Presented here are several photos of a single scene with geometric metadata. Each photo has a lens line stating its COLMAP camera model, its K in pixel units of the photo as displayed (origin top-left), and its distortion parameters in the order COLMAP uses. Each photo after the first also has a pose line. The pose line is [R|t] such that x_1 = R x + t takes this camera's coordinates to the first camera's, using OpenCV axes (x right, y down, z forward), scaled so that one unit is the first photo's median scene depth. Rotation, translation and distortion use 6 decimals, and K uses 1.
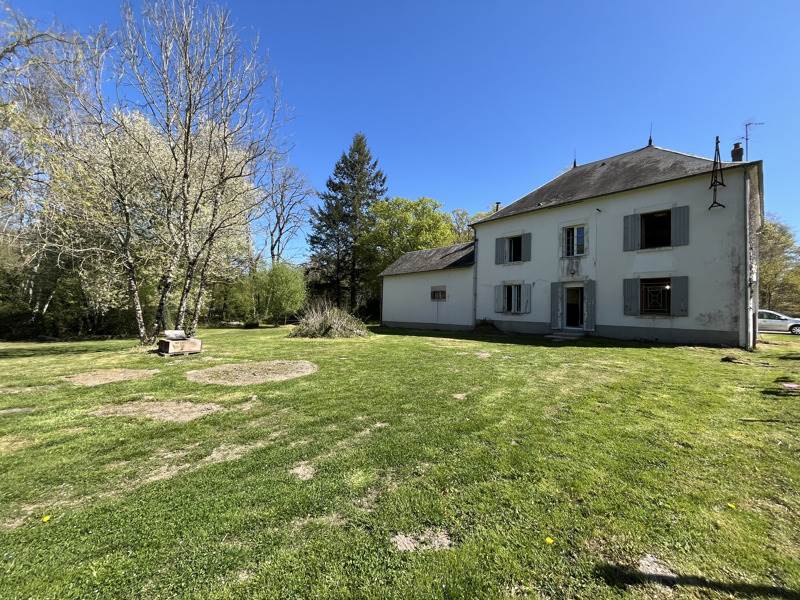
lens RADIAL K [[326.6, 0, 399.9], [0, 326.6, 303.2], [0, 0, 1]] dist [0.000110, 0.000002]
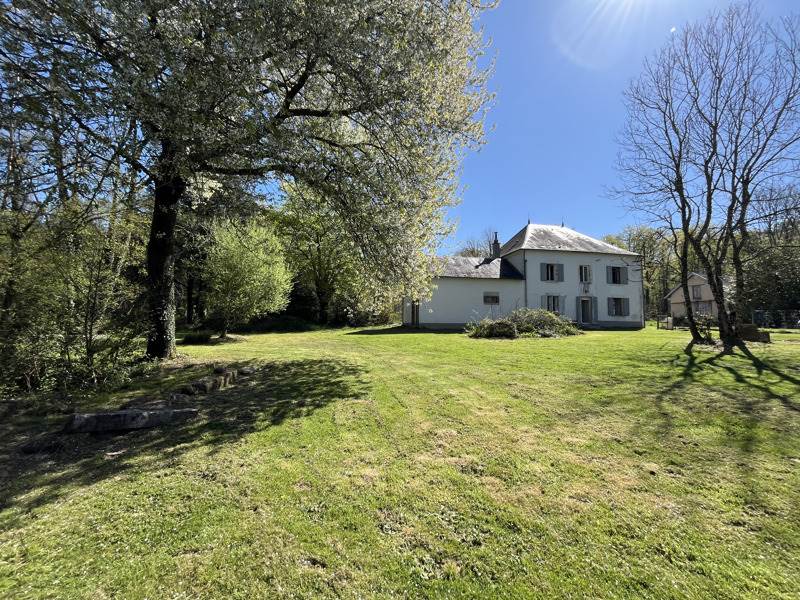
lens RADIAL K [[326.6, 0, 400.0], [0, 326.6, 298.8], [0, 0, 1]] dist [0.000110, 0.000002]
pose [[0.525790, 0.017806, 0.850428, -1.494716], [-0.029601, 0.999558, -0.002627, -0.020274], [-0.850099, -0.023792, 0.526085, 0.913967]]
